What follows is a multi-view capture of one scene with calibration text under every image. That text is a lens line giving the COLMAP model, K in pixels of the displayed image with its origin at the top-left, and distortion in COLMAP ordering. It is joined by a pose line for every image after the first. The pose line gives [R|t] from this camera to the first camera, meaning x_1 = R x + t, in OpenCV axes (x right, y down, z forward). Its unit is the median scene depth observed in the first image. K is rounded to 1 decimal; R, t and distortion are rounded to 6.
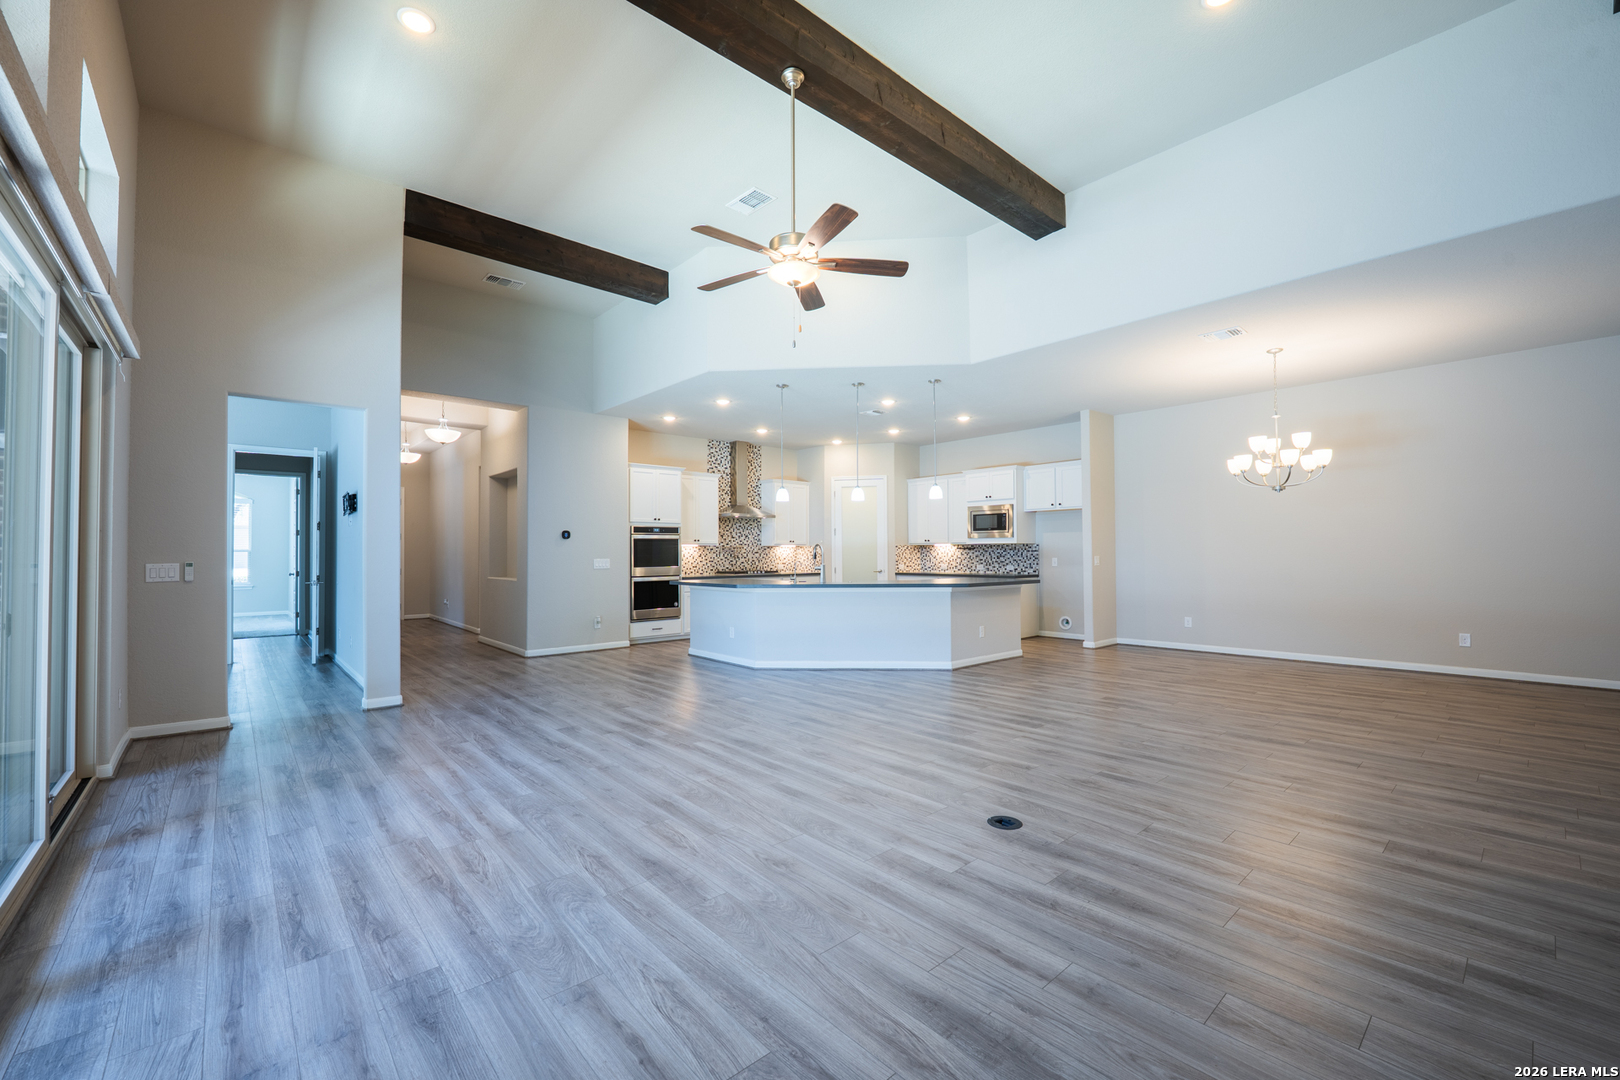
lens RADIAL K [[656.6, 0, 798.0], [0, 656.6, 537.5], [0, 0, 1]] dist [-0.002450, -0.000494]
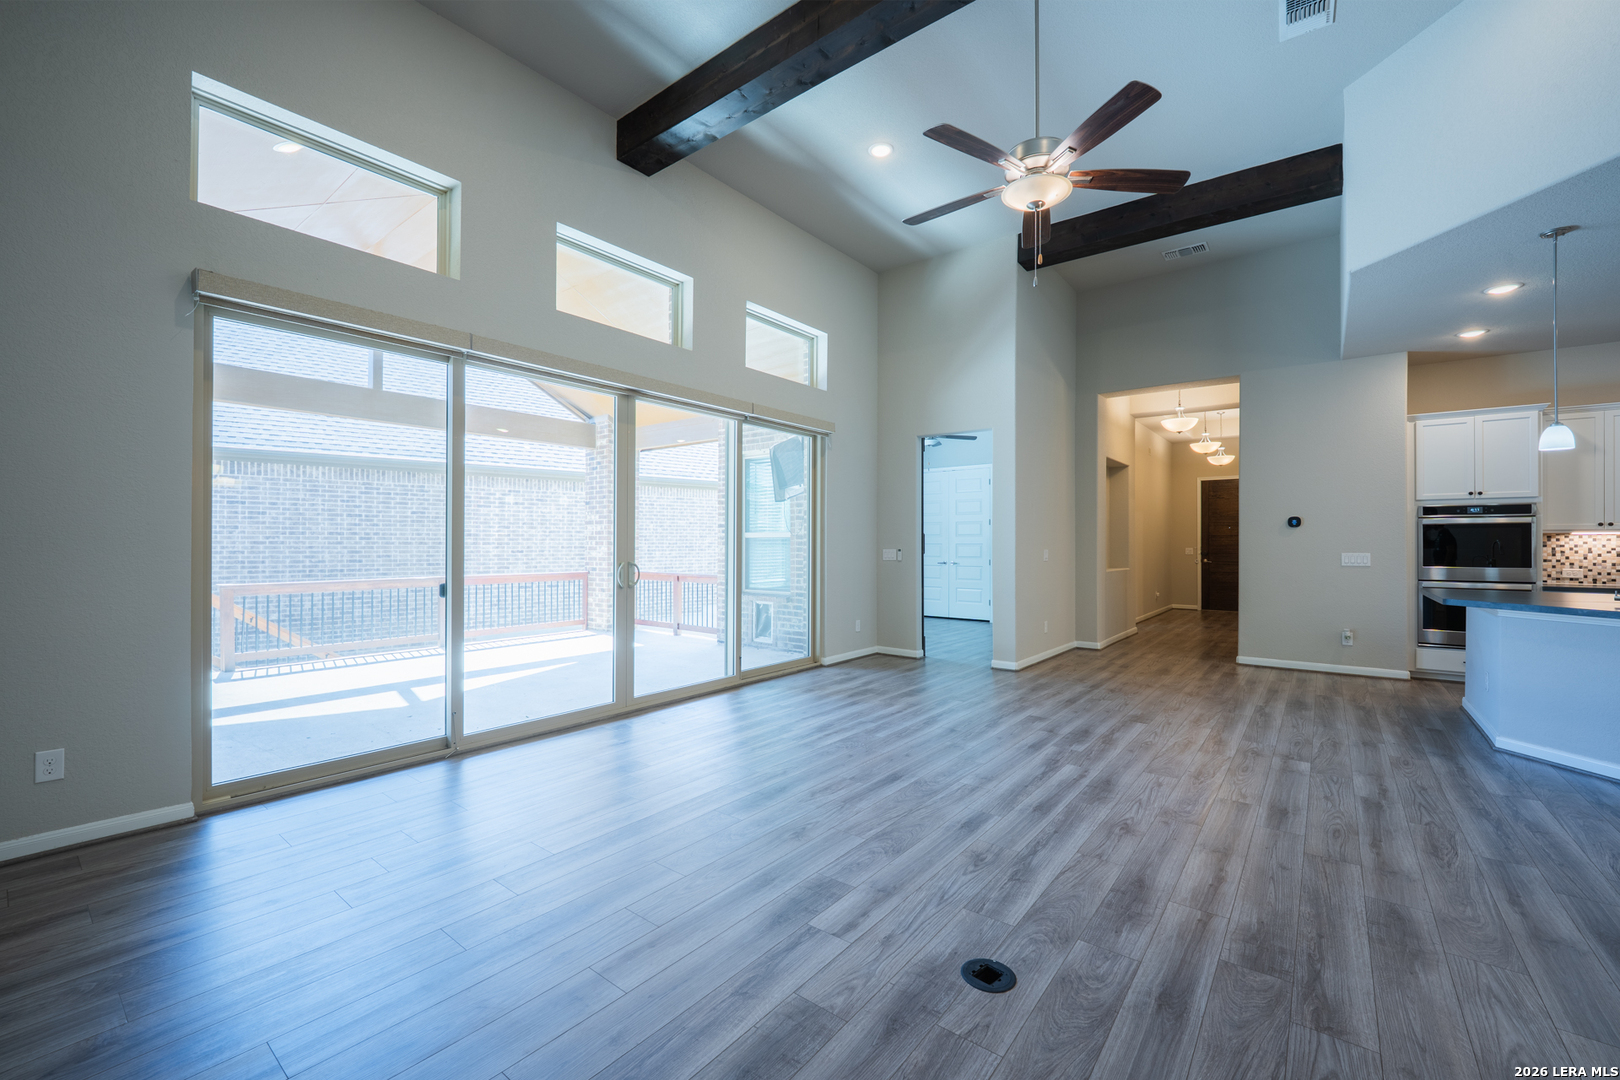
lens RADIAL K [[656.6, 0, 798.0], [0, 656.6, 537.5], [0, 0, 1]] dist [-0.002450, -0.000494]
pose [[0.188801, -0.003935, -0.982008, 0.296701], [0.019327, 0.999813, -0.000291, 0.003157], [0.981825, -0.018924, 0.188841, 0.232760]]
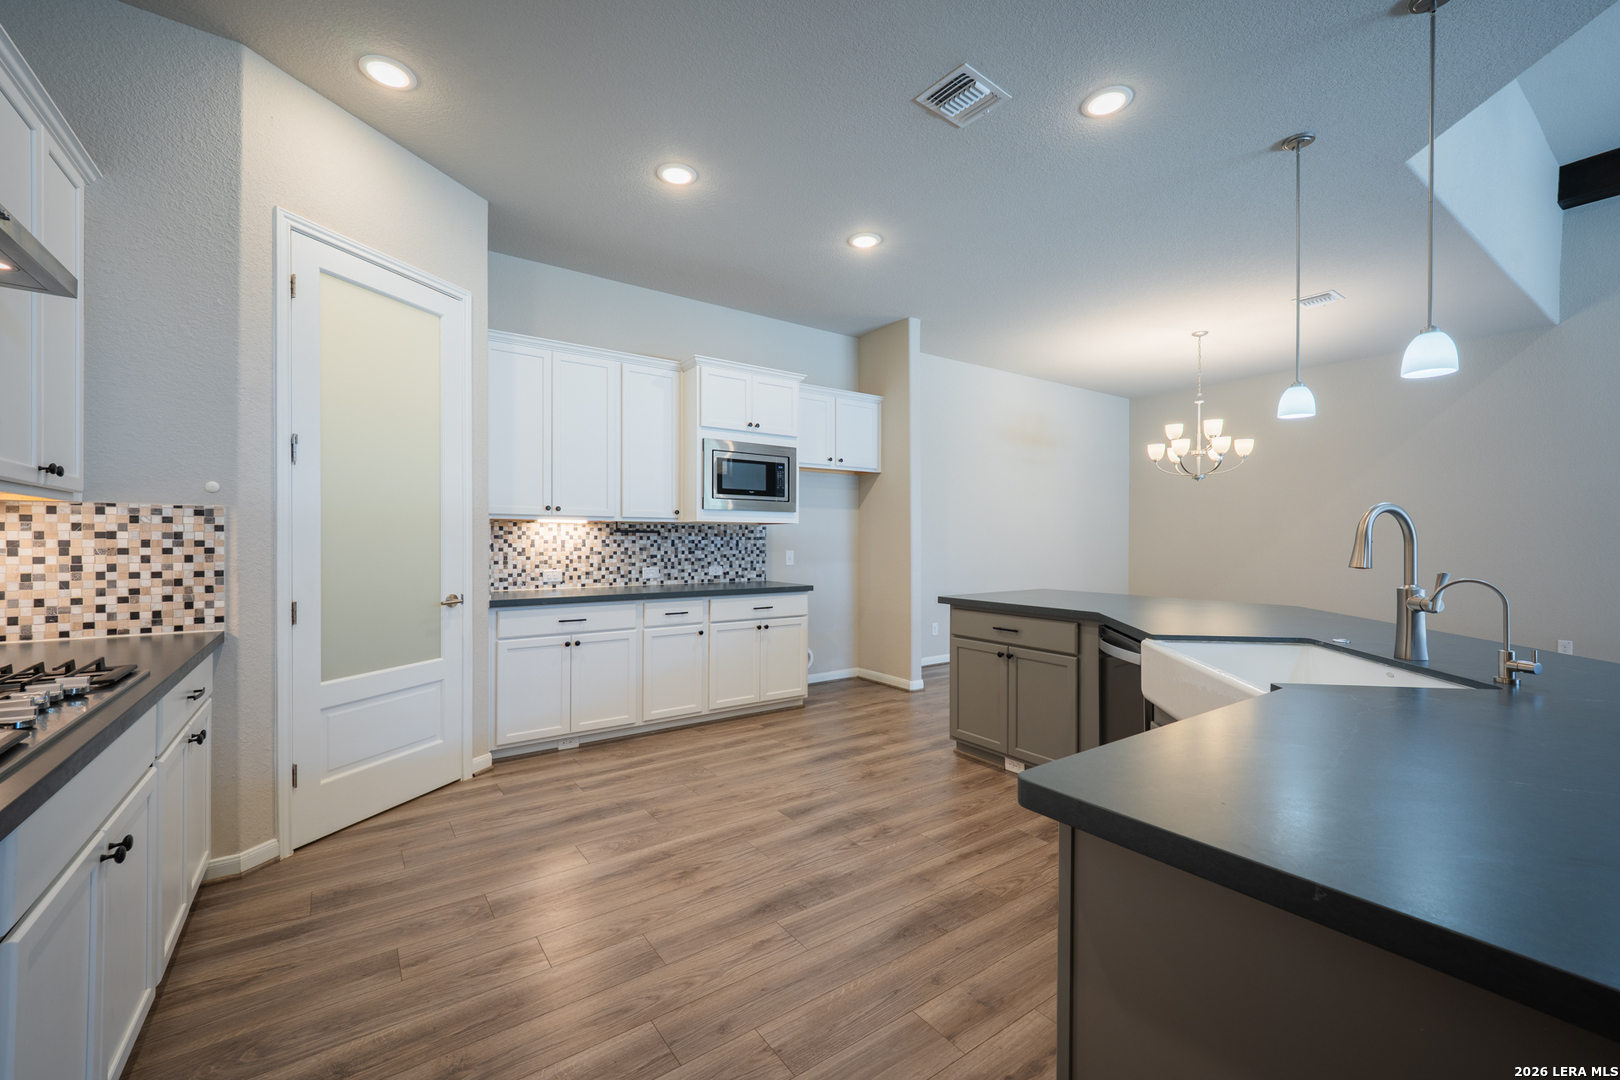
lens RADIAL K [[656.8, 0, 787.6], [0, 656.8, 545.8], [0, 0, 1]] dist [-0.008686, -0.000155]
pose [[0.104261, -0.003476, 0.994544, -0.199197], [-0.024539, 0.999680, 0.006067, 0.024788], [-0.994247, -0.025038, 0.104142, 0.997851]]
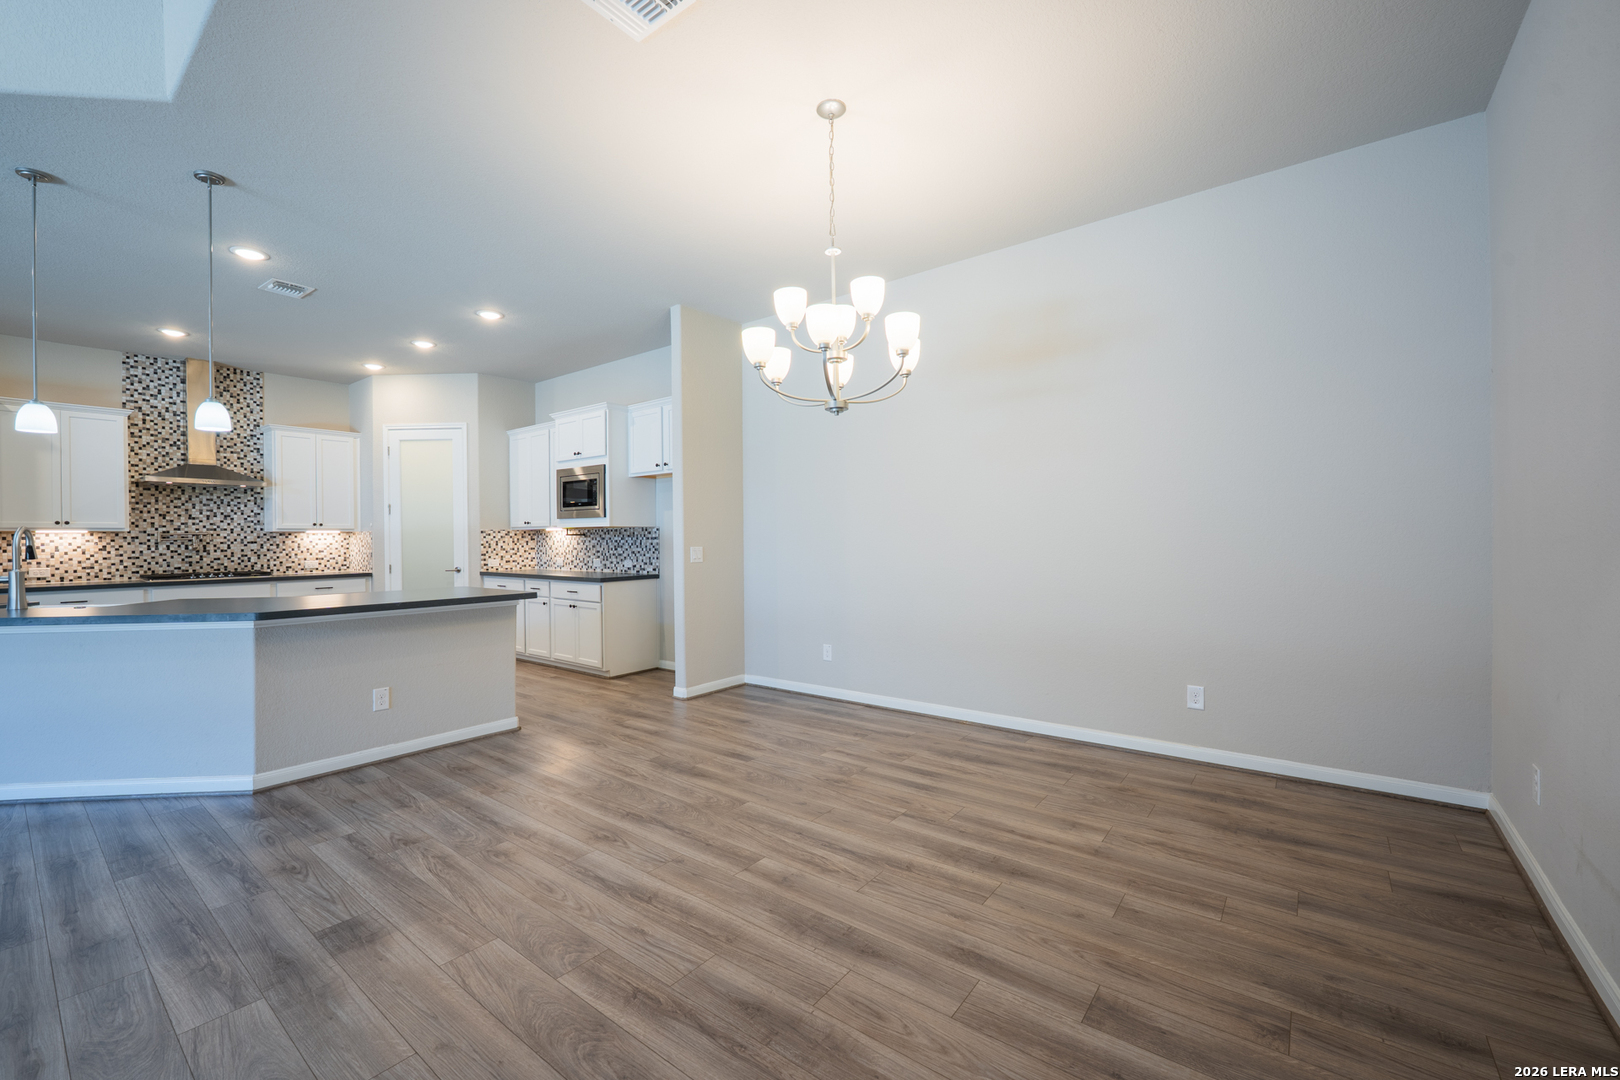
lens RADIAL K [[656.8, 0, 787.6], [0, 656.8, 545.8], [0, 0, 1]] dist [-0.008686, -0.000155]
pose [[0.982979, -0.006611, 0.183598, 0.402401], [0.000558, 0.999455, 0.033000, 0.007213], [-0.183716, -0.032336, 0.982447, 0.363306]]
